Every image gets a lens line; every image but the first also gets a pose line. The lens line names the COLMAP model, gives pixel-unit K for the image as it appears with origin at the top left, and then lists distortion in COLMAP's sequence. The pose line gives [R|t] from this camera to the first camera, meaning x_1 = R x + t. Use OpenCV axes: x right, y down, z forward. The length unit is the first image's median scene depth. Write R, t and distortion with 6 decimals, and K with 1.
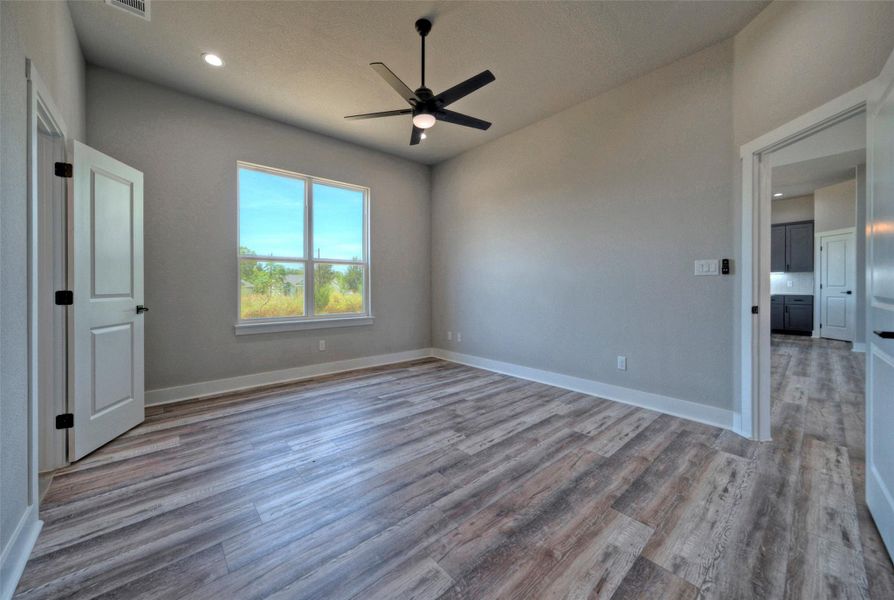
lens RADIAL K [[332.0, 0, 448.2], [0, 332.0, 290.8], [0, 0, 1]] dist [-0.000360, -0.000139]
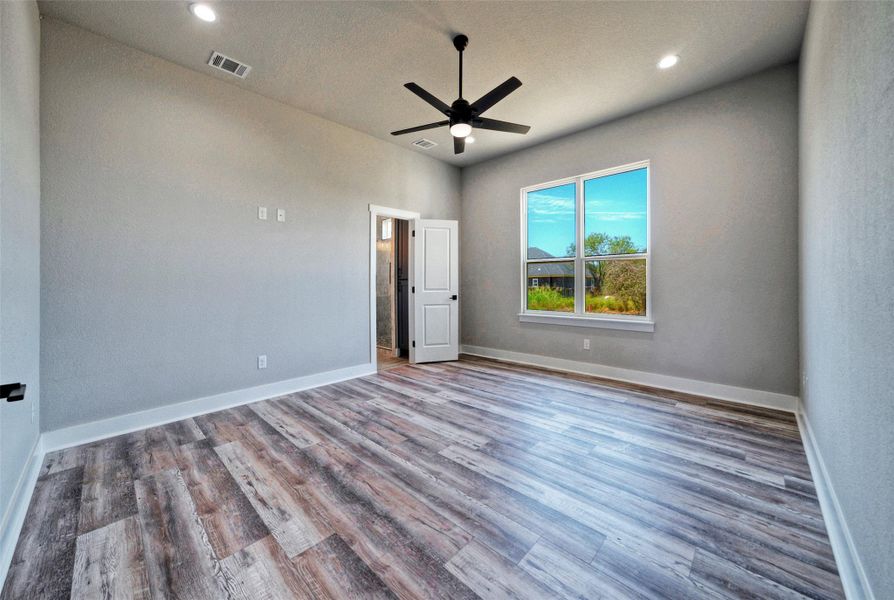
lens RADIAL K [[338.3, 0, 444.3], [0, 338.3, 303.5], [0, 0, 1]] dist [0.001483, 0.000307]
pose [[0.054591, 0.051713, -0.997169, 1.124534], [-0.002164, 0.998662, 0.051672, -0.013244], [0.998506, -0.000663, 0.054630, 1.008803]]
